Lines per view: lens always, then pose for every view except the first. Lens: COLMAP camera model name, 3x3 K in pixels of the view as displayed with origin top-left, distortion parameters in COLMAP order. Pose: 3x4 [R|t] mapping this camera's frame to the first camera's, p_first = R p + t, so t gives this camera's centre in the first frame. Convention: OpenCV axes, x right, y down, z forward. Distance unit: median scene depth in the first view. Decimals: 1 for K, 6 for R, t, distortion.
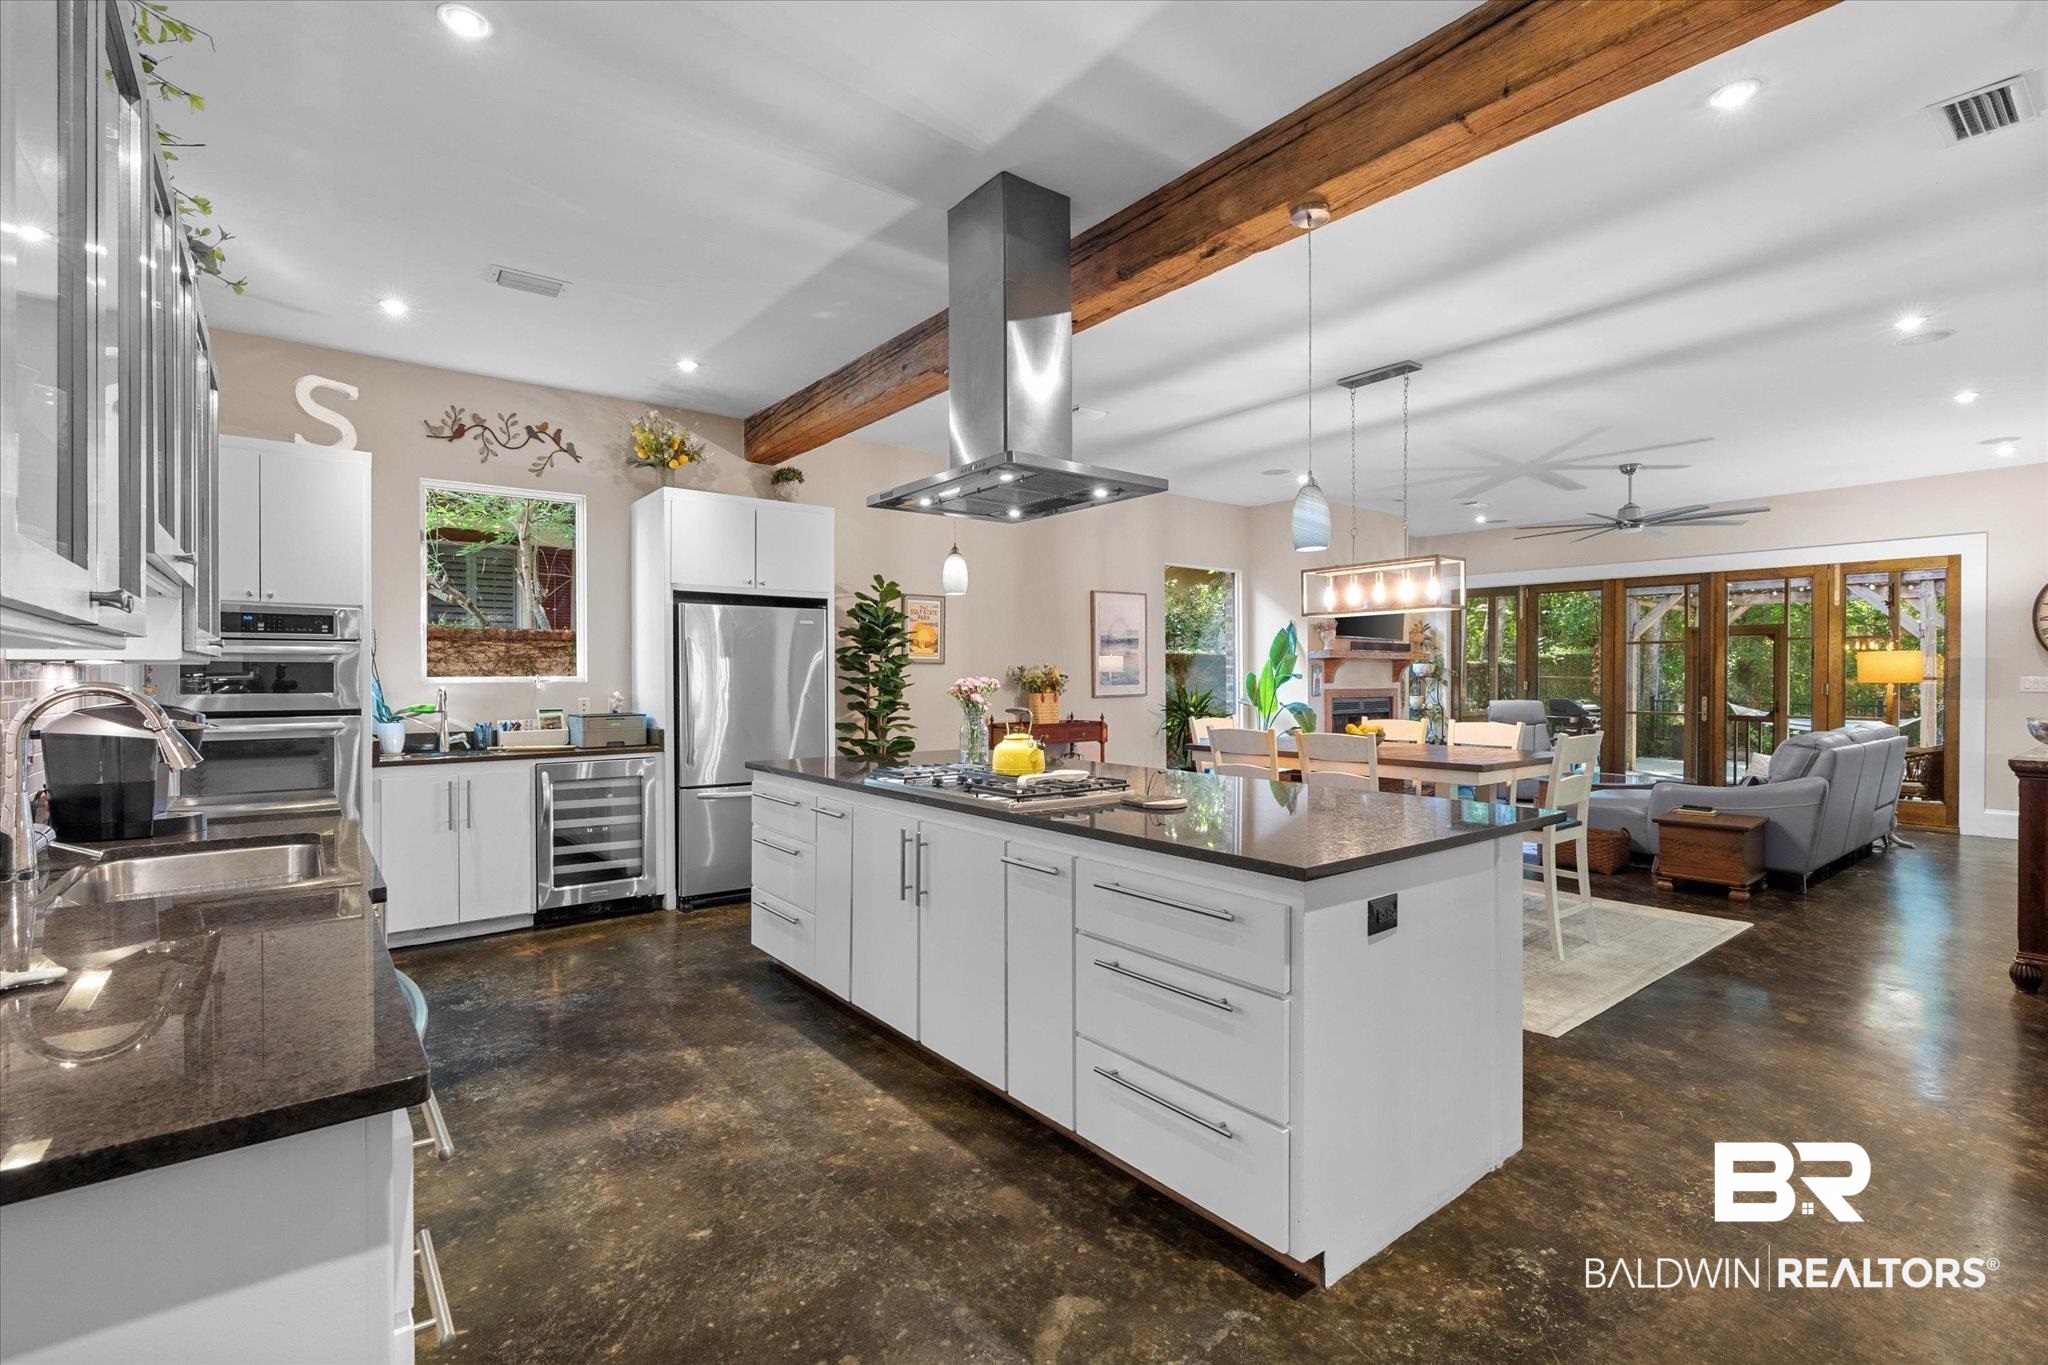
lens RADIAL K [[928.1, 0, 1024.1], [0, 928.1, 677.7], [0, 0, 1]] dist [-0.014223, 0.002351]
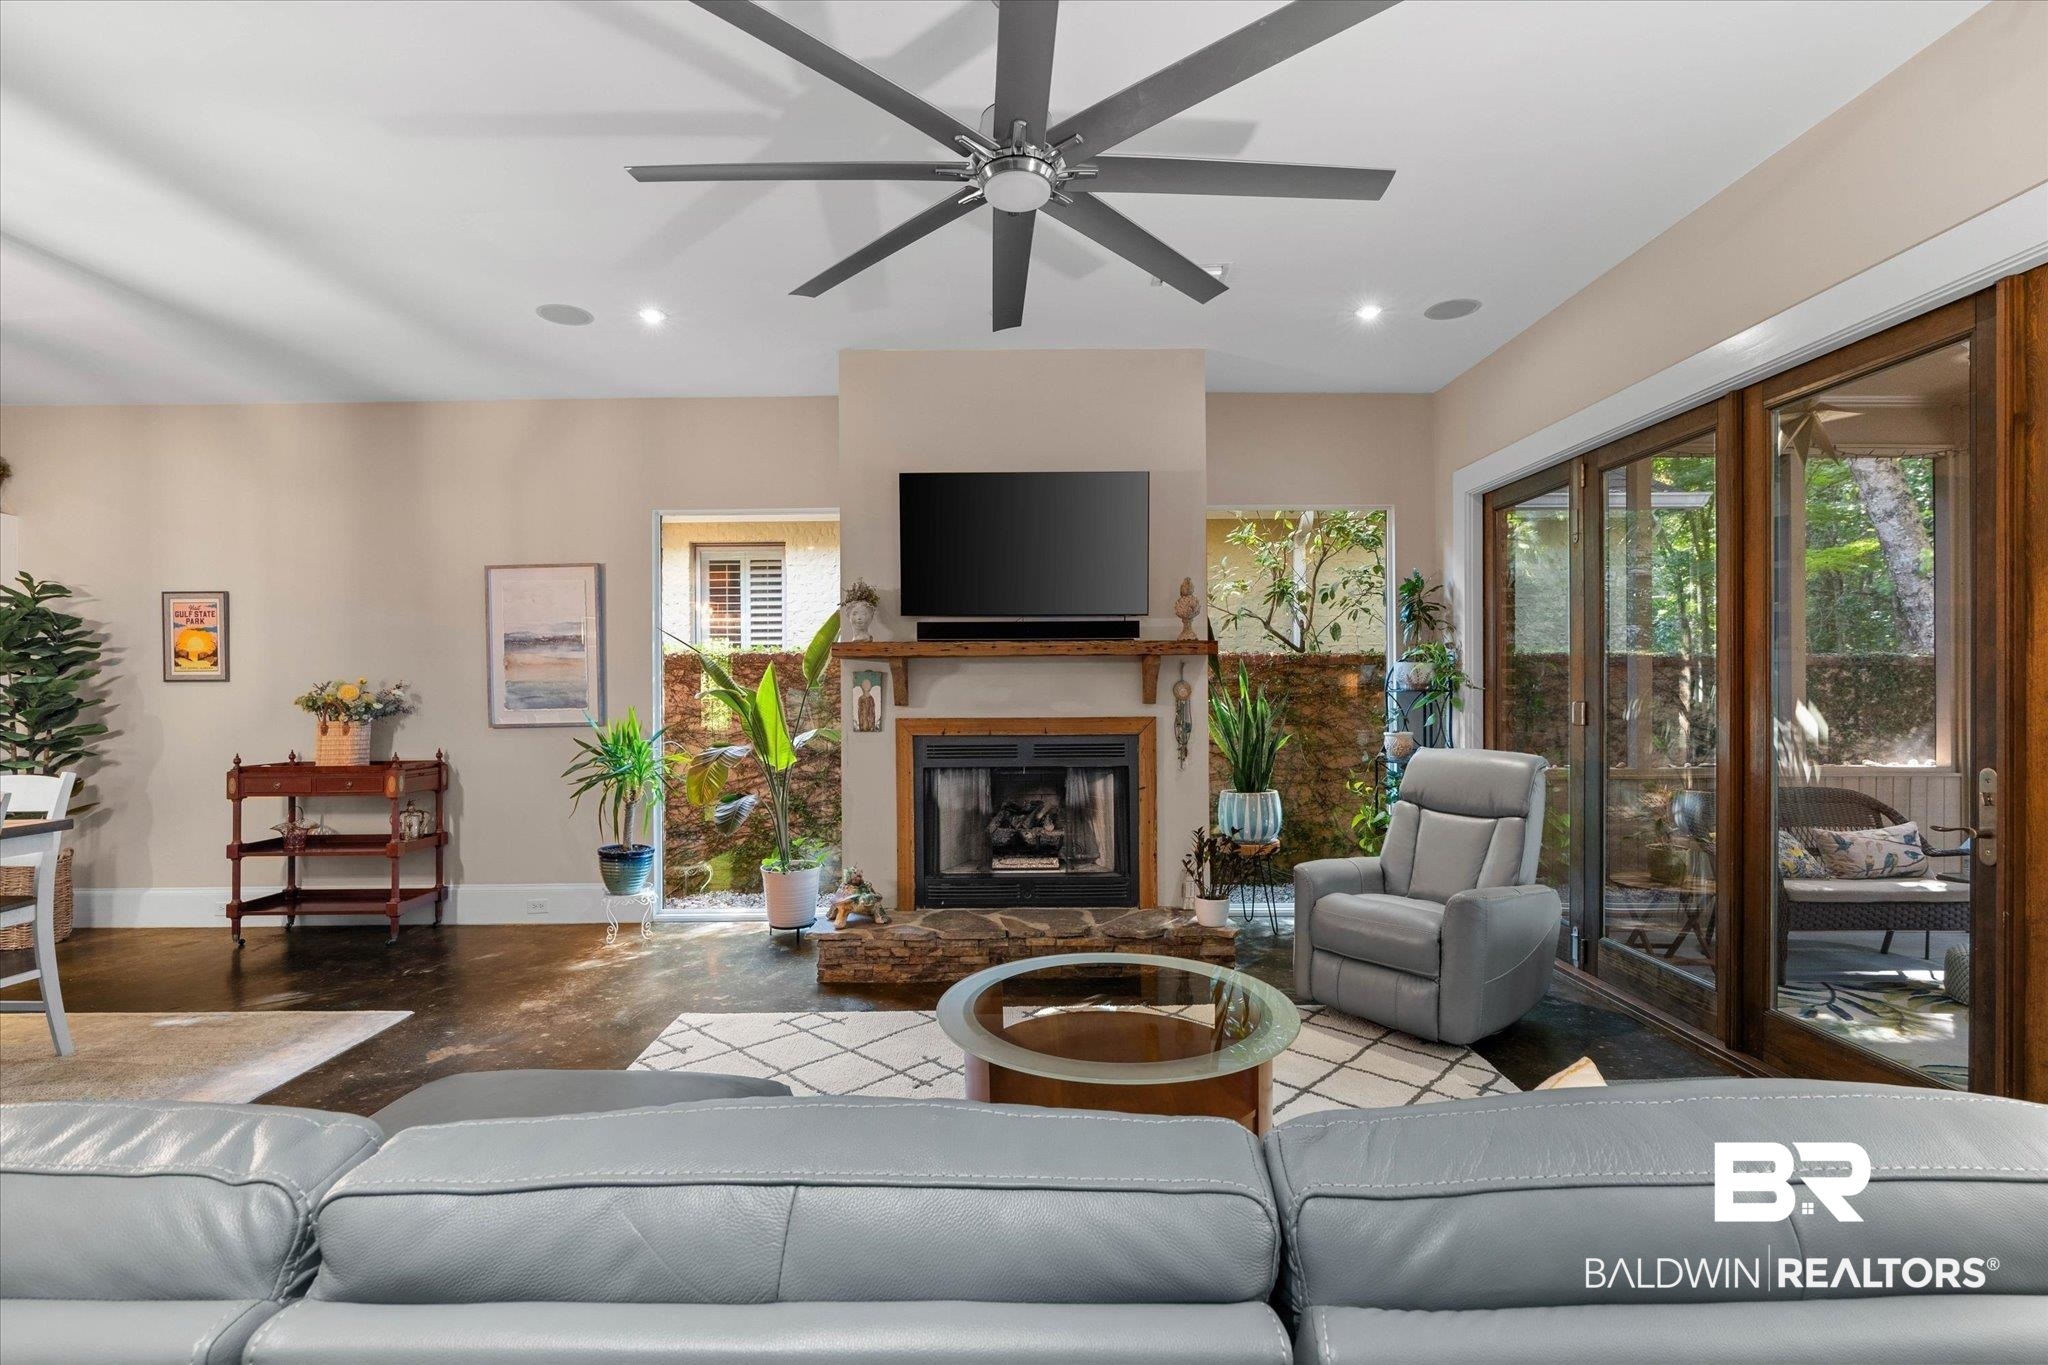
lens RADIAL K [[928.1, 0, 1031.8], [0, 928.1, 685.9], [0, 0, 1]] dist [-0.014223, 0.002351]
pose [[0.790925, -0.006497, -0.611879, 1.129849], [0.006414, 0.999977, -0.002326, -0.006428], [0.611879, -0.002085, 0.790948, 1.033126]]
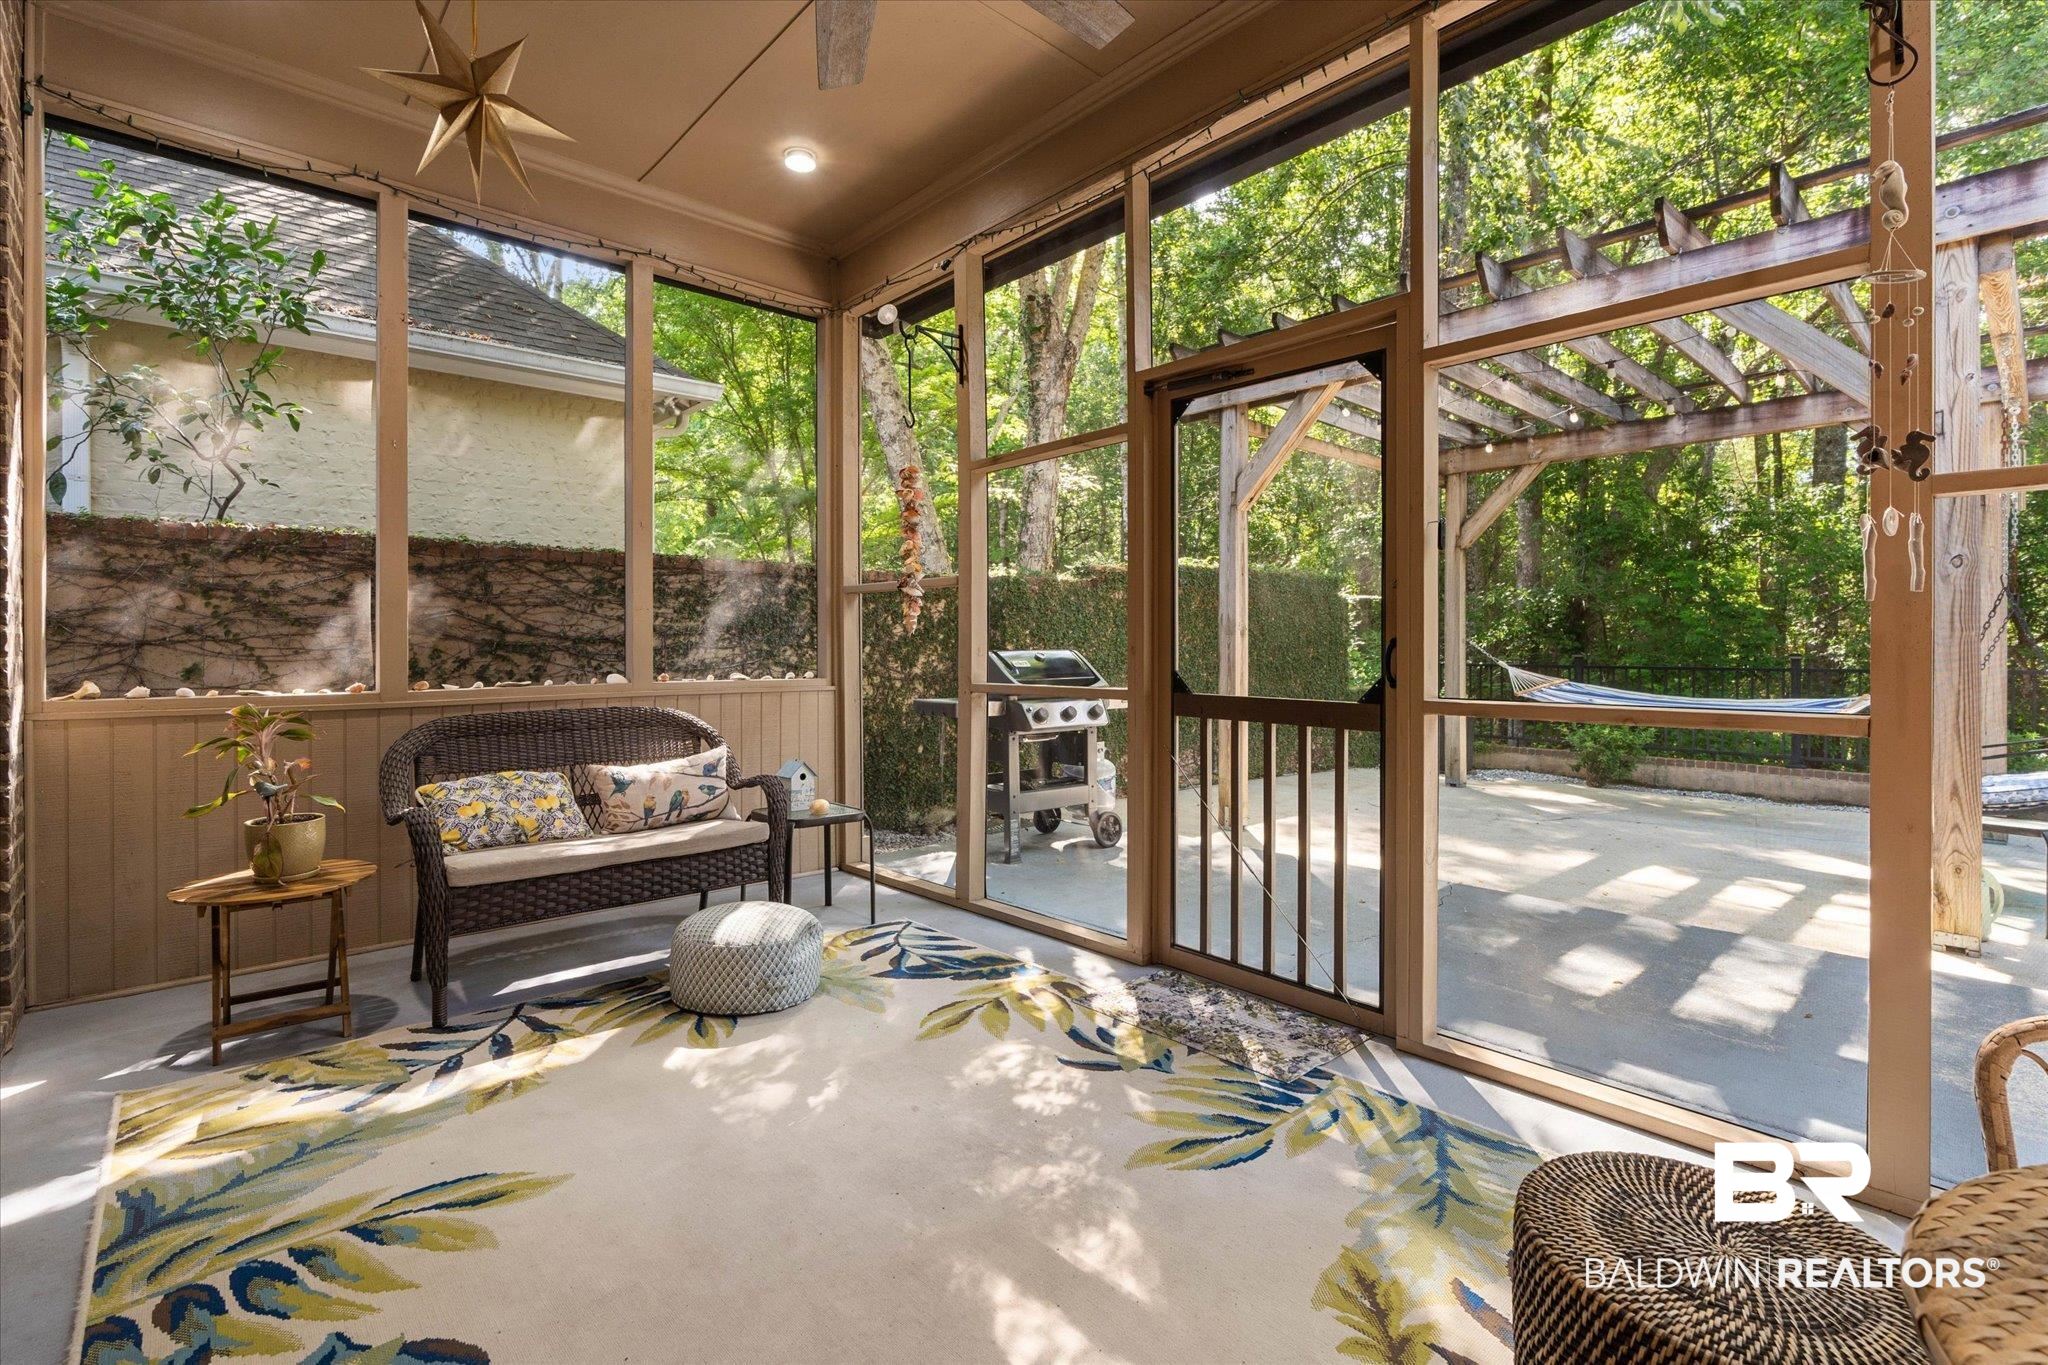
lens RADIAL K [[928.1, 0, 1031.3], [0, 928.1, 678.7], [0, 0, 1]] dist [-0.014223, 0.002351]
pose [[0.997214, -0.009900, 0.073931, 1.415360], [0.007703, 0.999522, 0.029941, 0.057579], [-0.074192, -0.029288, 0.996814, 1.538606]]
